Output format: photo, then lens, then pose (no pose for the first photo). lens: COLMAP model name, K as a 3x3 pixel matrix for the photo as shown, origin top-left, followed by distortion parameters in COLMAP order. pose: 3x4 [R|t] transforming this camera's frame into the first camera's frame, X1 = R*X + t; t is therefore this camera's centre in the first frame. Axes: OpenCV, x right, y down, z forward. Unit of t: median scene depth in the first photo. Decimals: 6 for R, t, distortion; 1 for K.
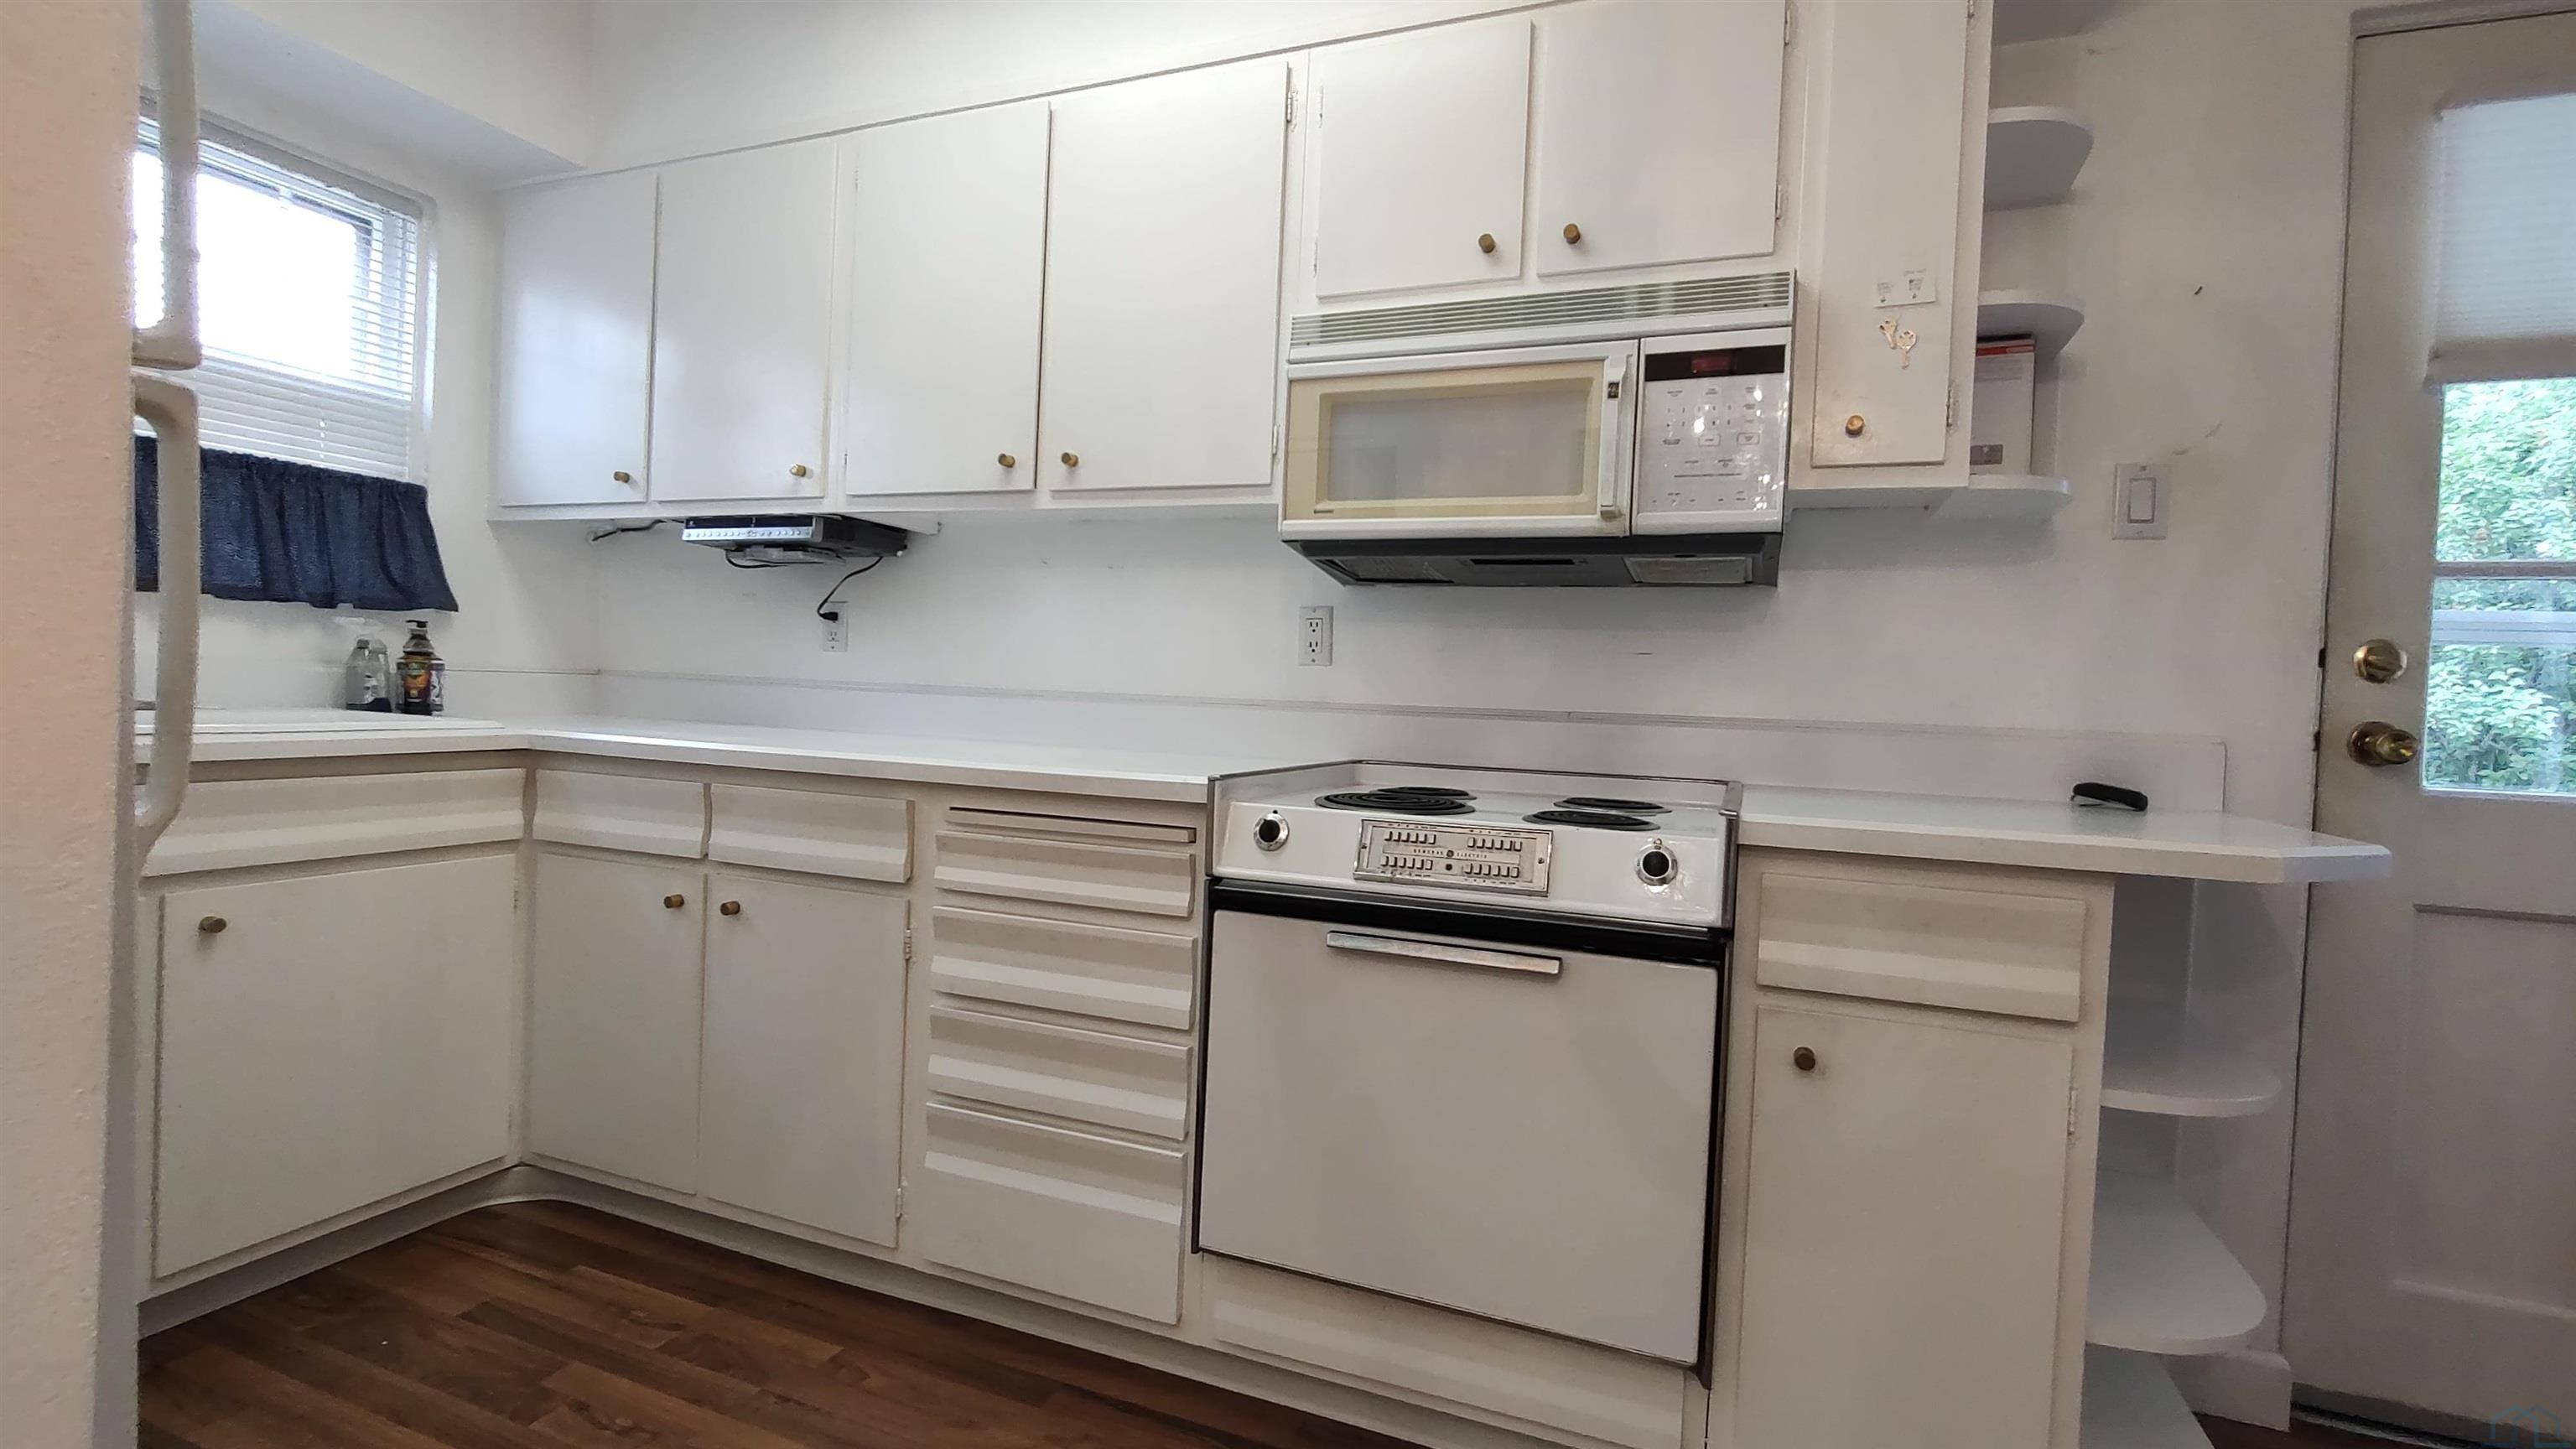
lens RADIAL K [[1157.3, 0, 1288.0], [0, 1157.3, 724.5], [0, 0, 1]] dist [-0.004014, -0.000254]
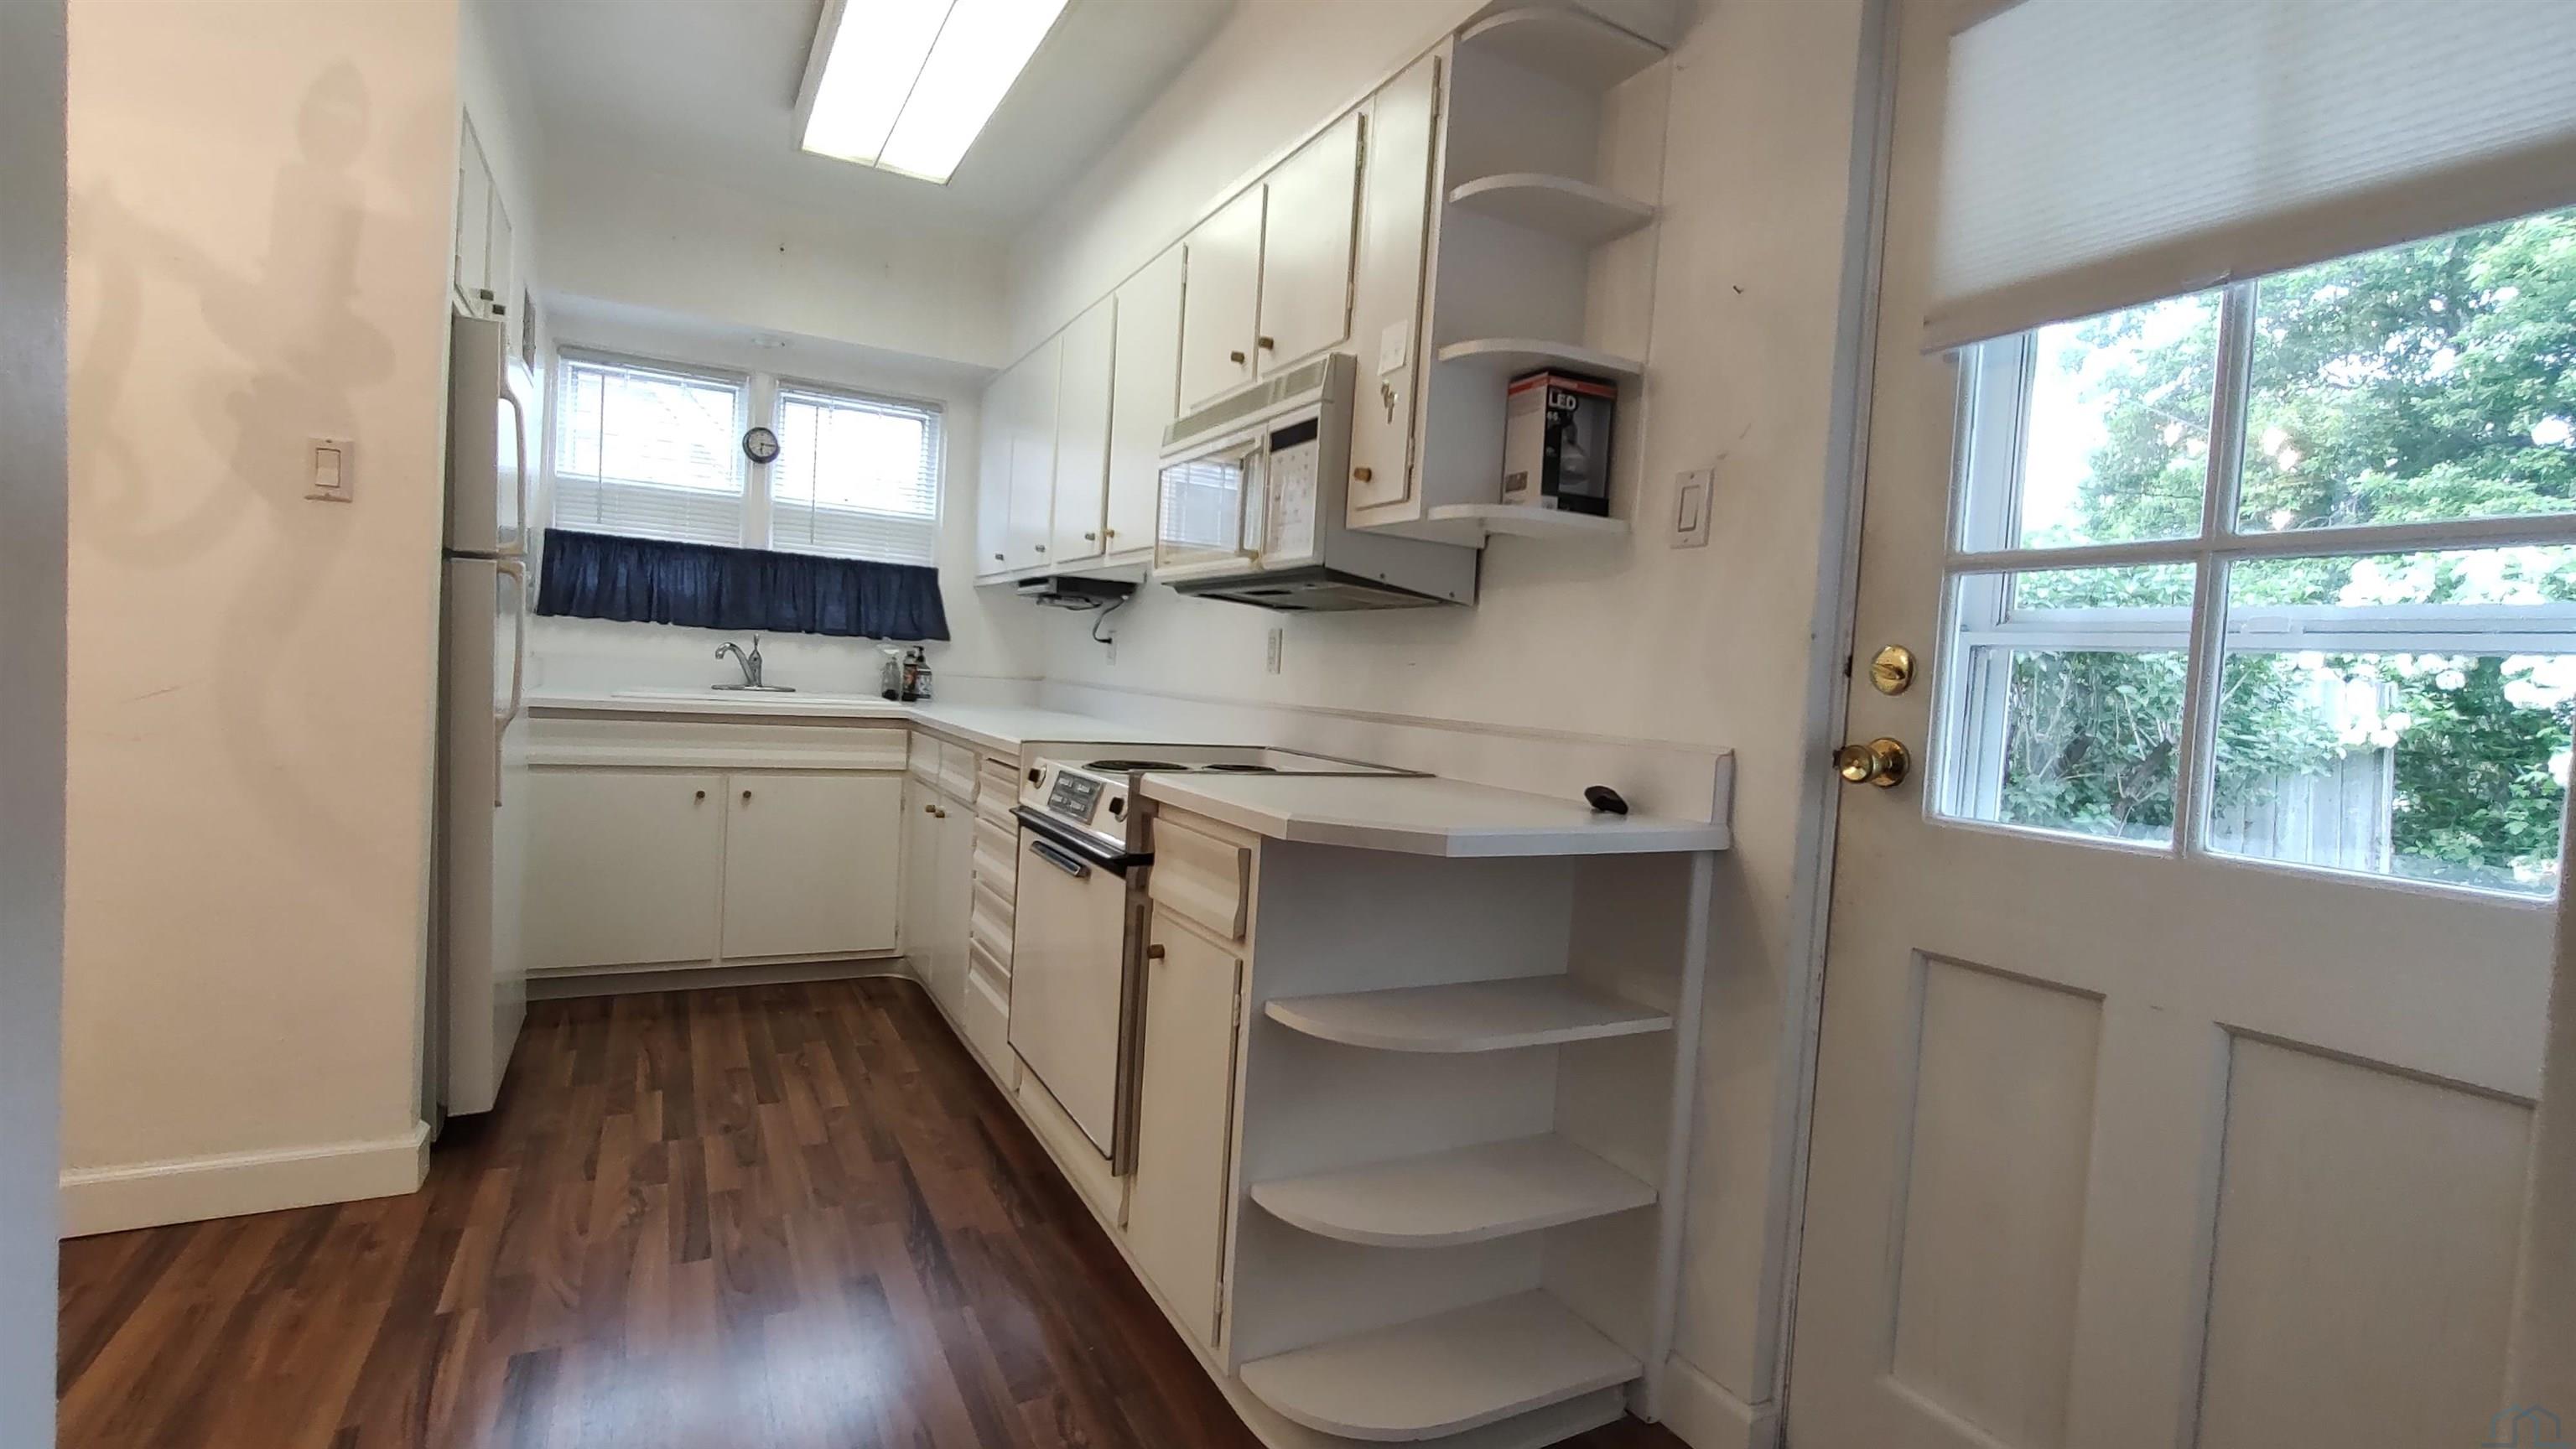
lens RADIAL K [[1157.3, 0, 1288.0], [0, 1157.3, 724.5], [0, 0, 1]] dist [-0.004014, -0.000254]
pose [[0.770246, 0.033545, -0.636864, 0.871209], [-0.046442, 0.998915, -0.003553, 0.009101], [0.636054, 0.032314, 0.770968, 0.012568]]
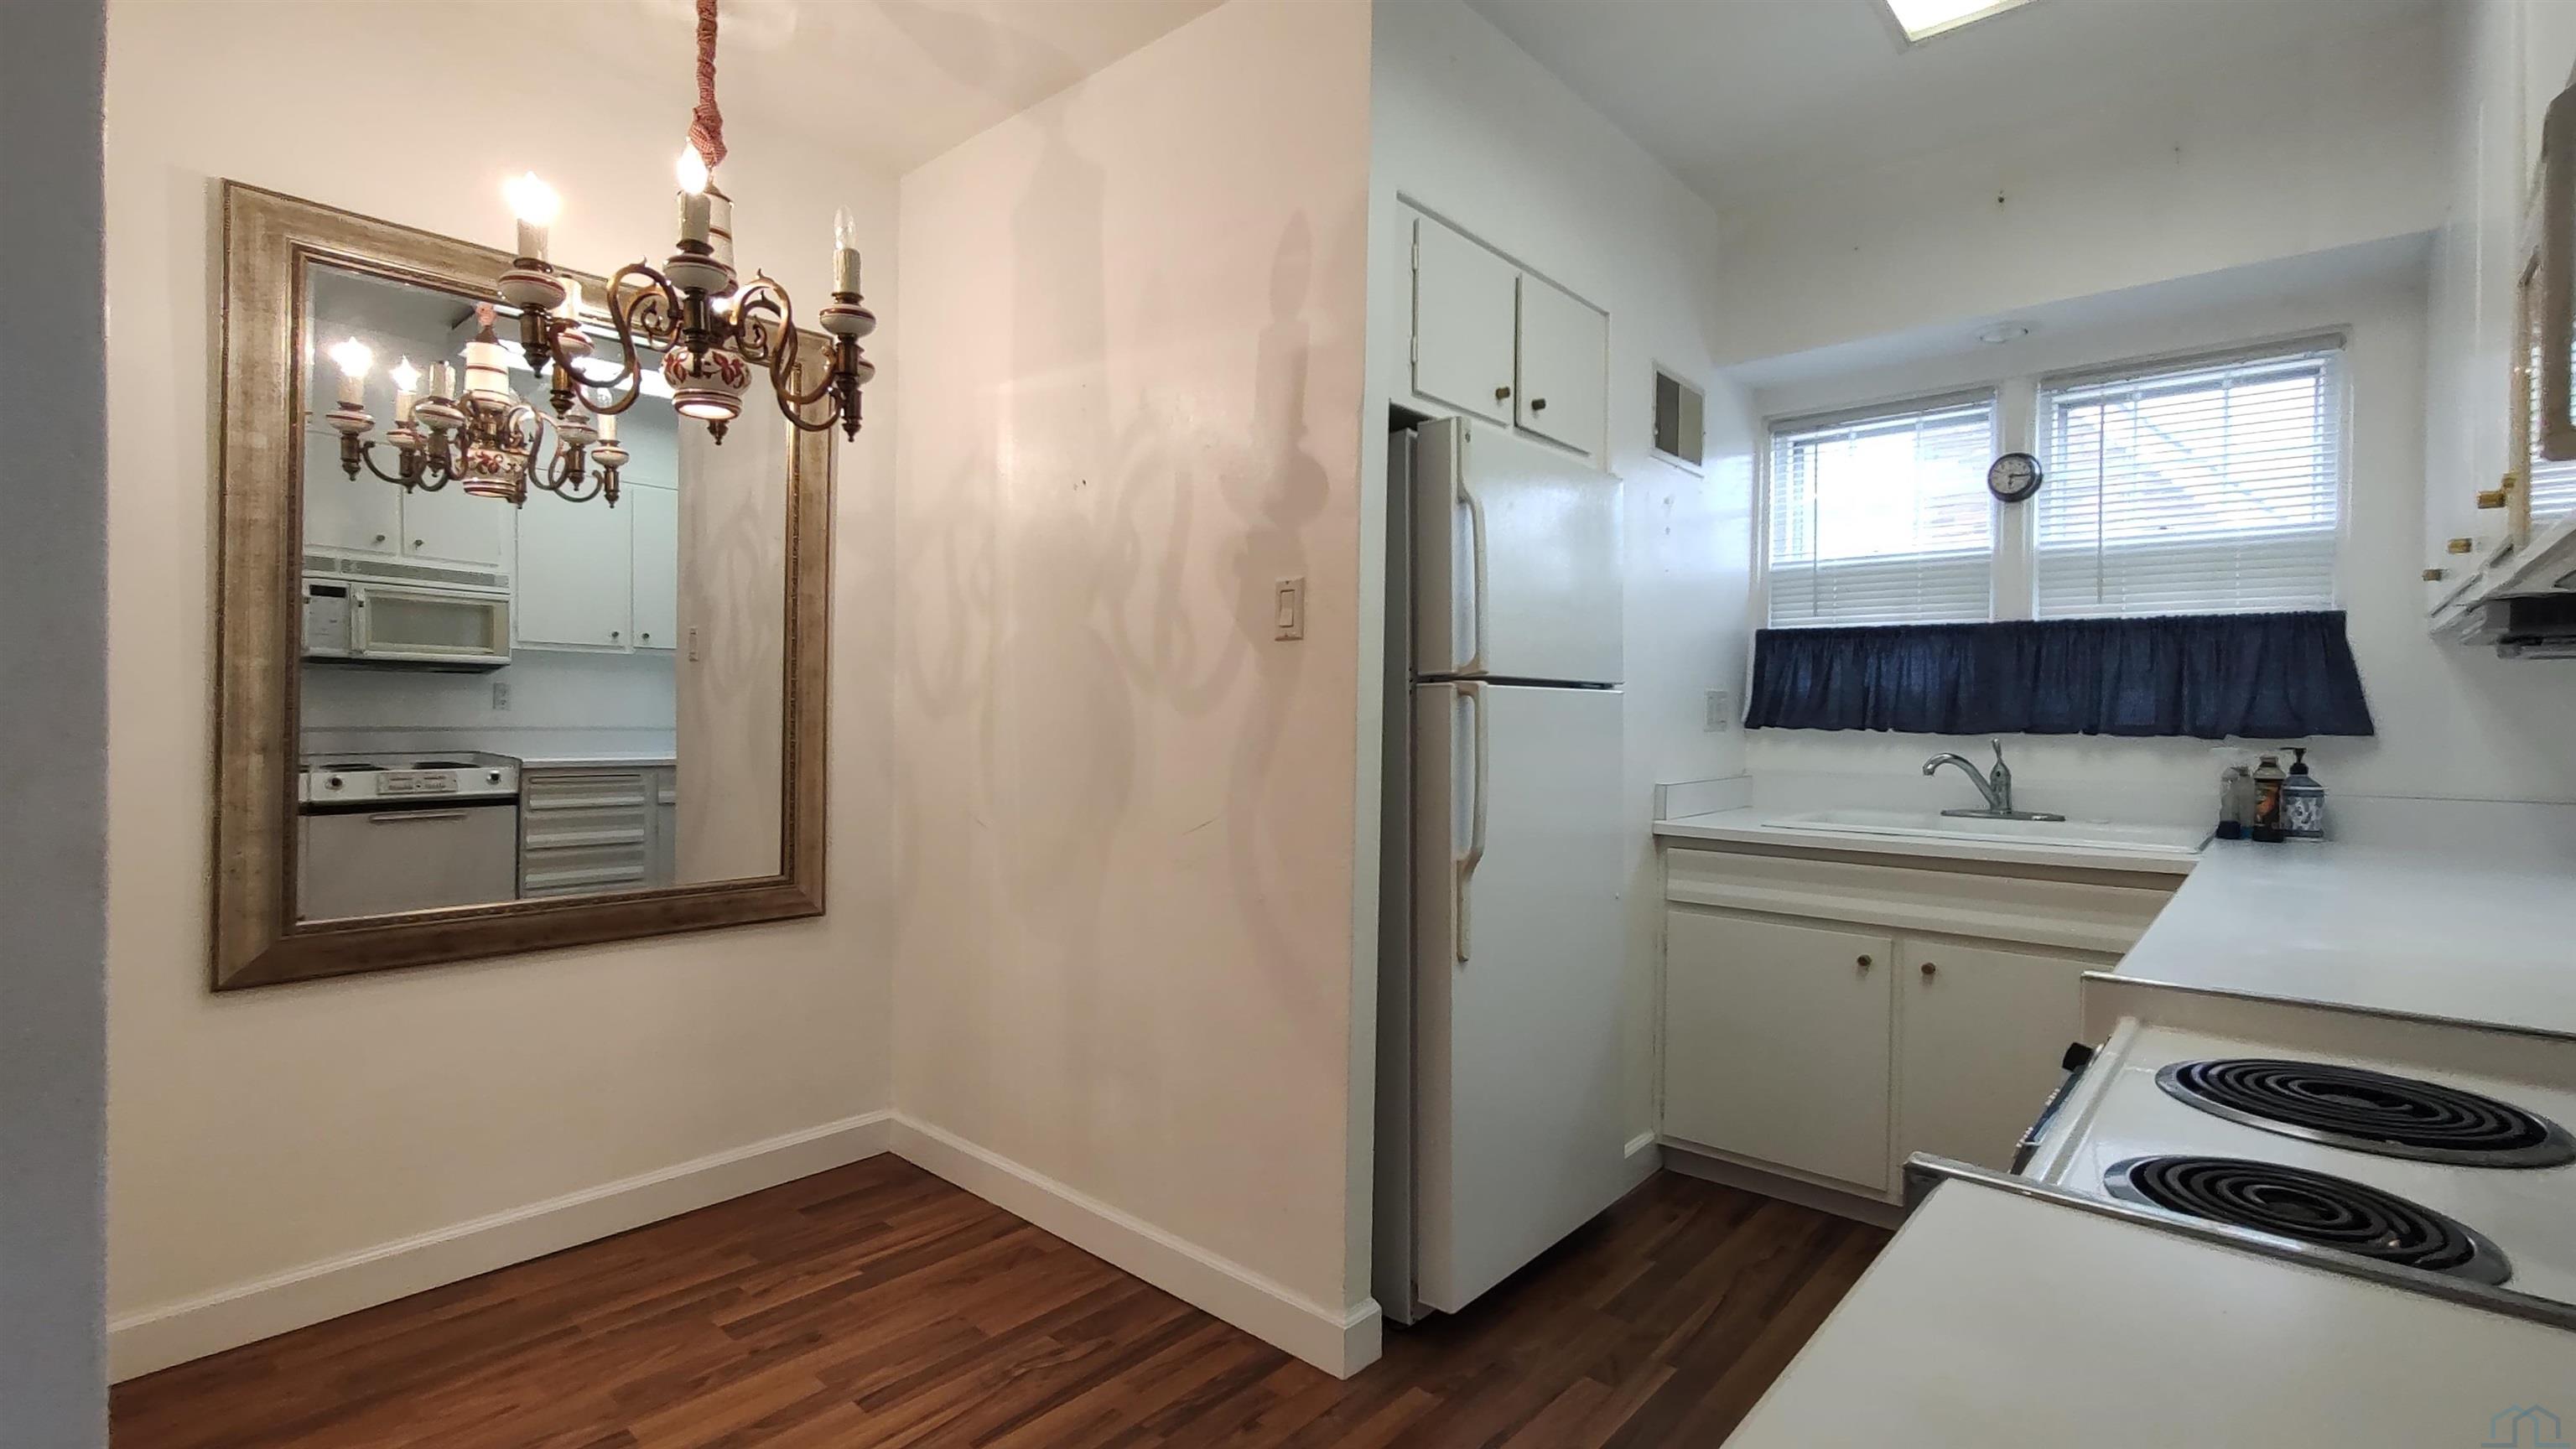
lens RADIAL K [[1157.3, 0, 1288.0], [0, 1157.3, 724.5], [0, 0, 1]] dist [-0.004014, -0.000254]
pose [[-0.338441, -0.034107, -0.940369, 0.561915], [-0.048958, 0.998628, -0.018600, -0.052658], [0.939713, 0.039744, -0.339646, 0.558255]]
